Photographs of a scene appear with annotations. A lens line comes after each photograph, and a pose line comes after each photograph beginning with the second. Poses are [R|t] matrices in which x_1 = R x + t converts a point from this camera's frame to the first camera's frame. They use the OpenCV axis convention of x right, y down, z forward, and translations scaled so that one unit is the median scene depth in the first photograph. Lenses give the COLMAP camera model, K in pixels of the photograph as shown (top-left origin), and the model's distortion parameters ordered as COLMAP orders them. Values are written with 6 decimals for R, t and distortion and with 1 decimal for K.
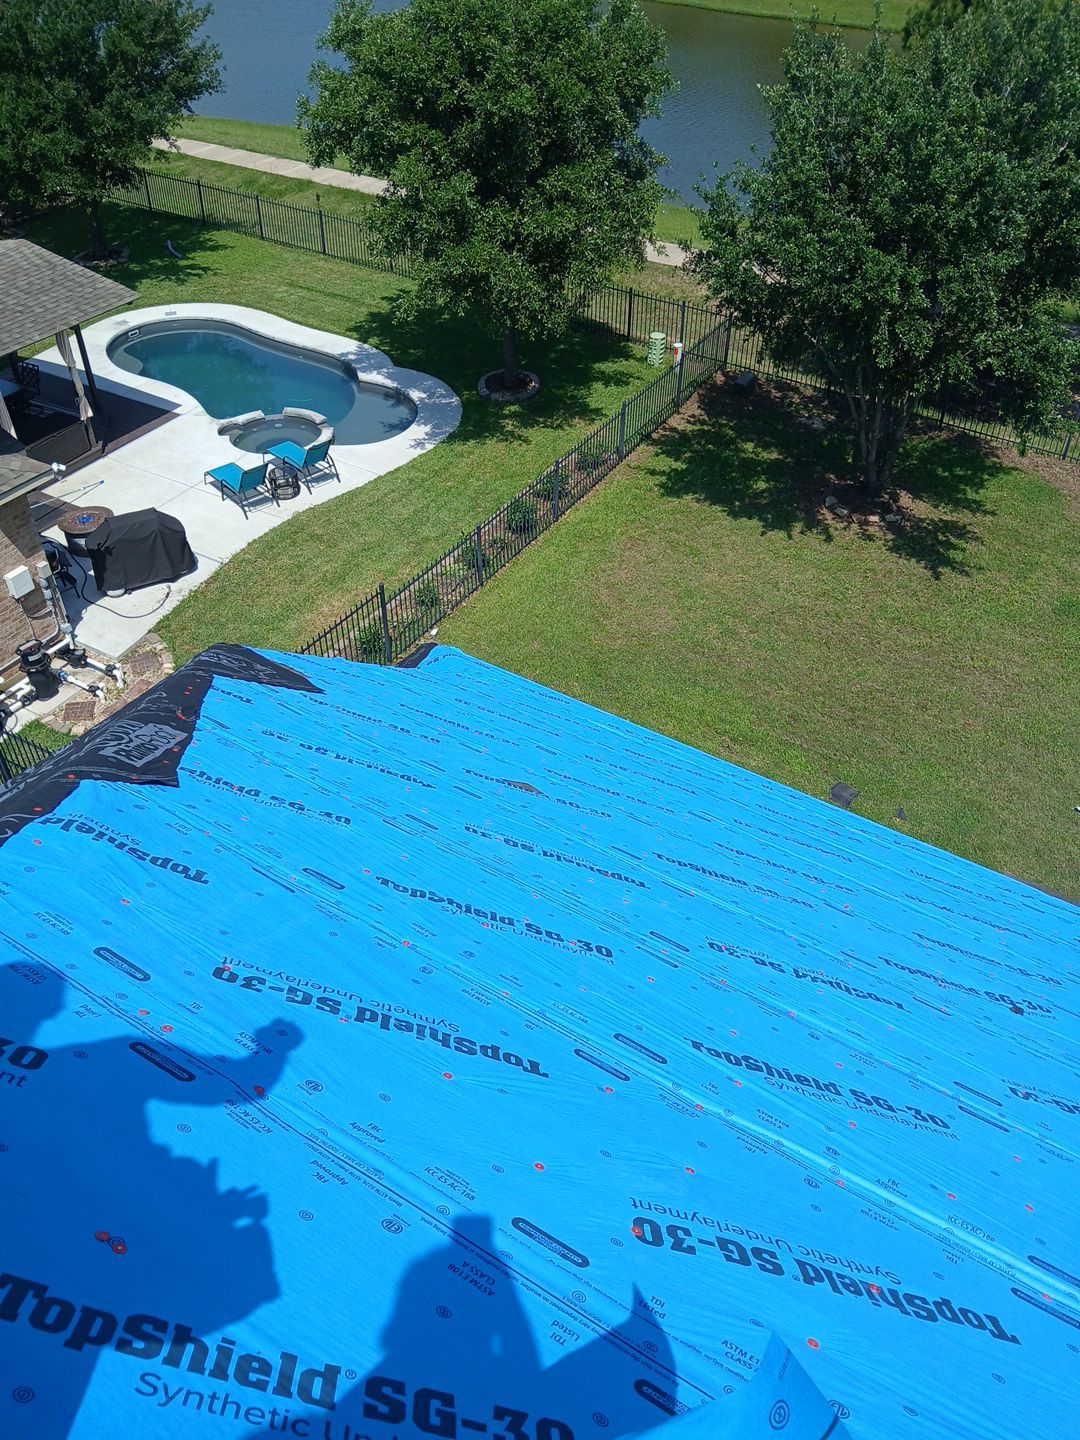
lens RADIAL K [[1115.6, 0, 542.2], [0, 1115.6, 718.6], [0, 0, 1]] dist [0.053547, -0.098822]
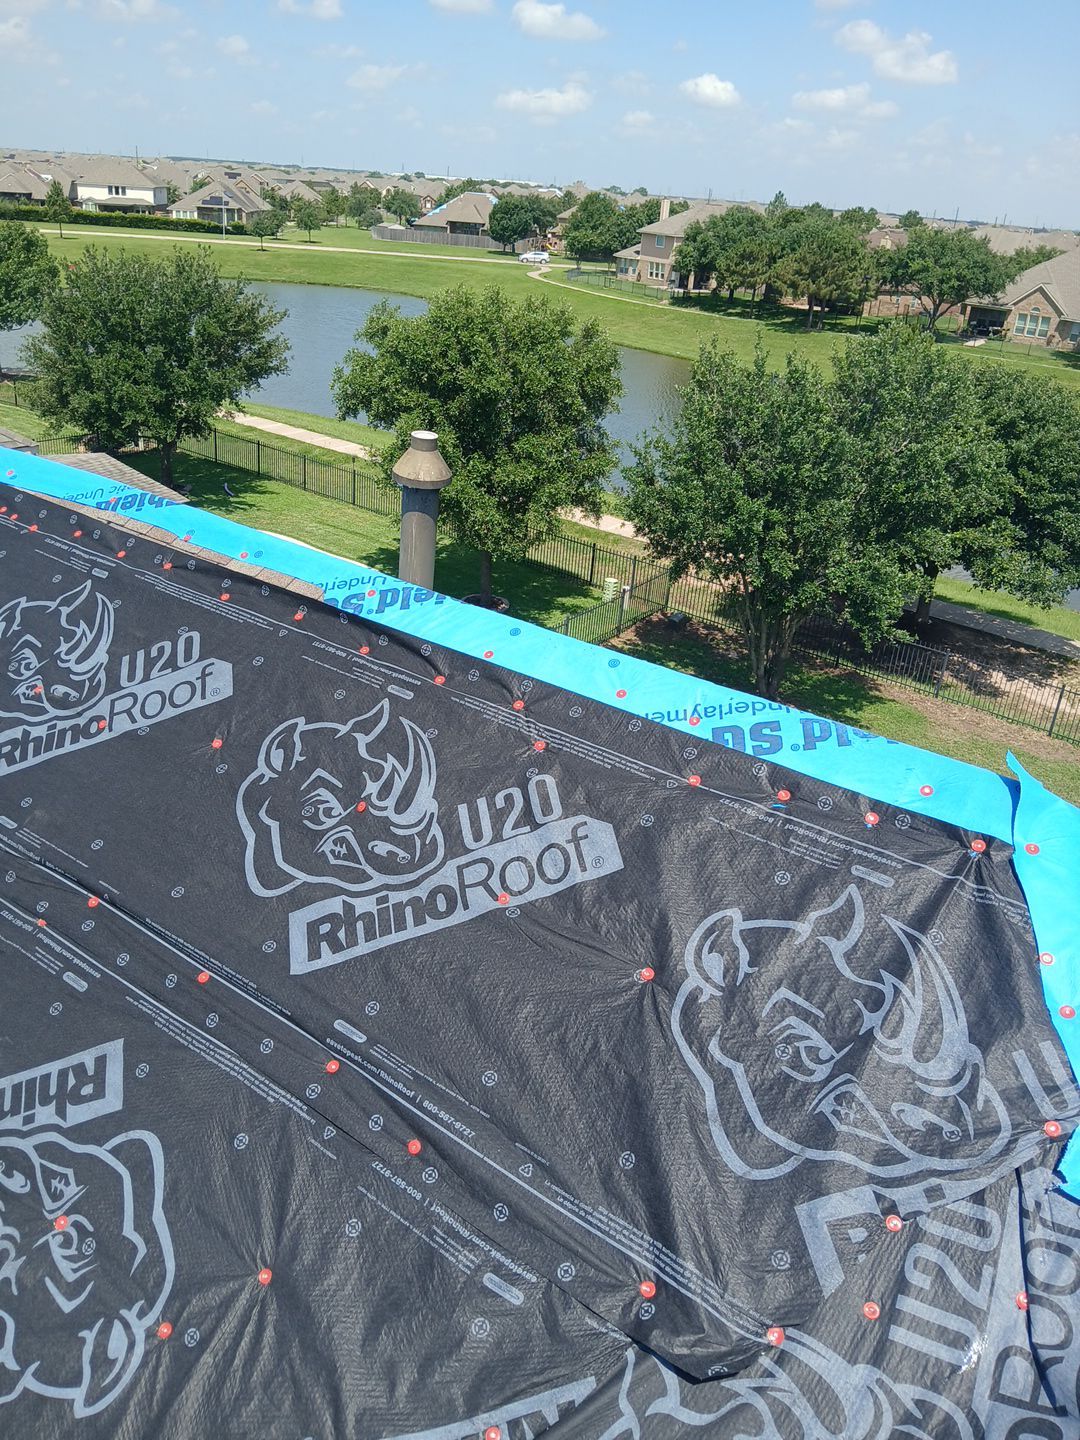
lens RADIAL K [[1137.8, 0, 548.5], [0, 1137.8, 726.2], [0, 0, 1]] dist [0.033706, -0.089284]
pose [[0.995313, 0.093386, -0.025121, 0.092709], [-0.096705, 0.960947, -0.259285, 0.147509], [-0.000074, 0.260499, 0.965474, -0.148900]]
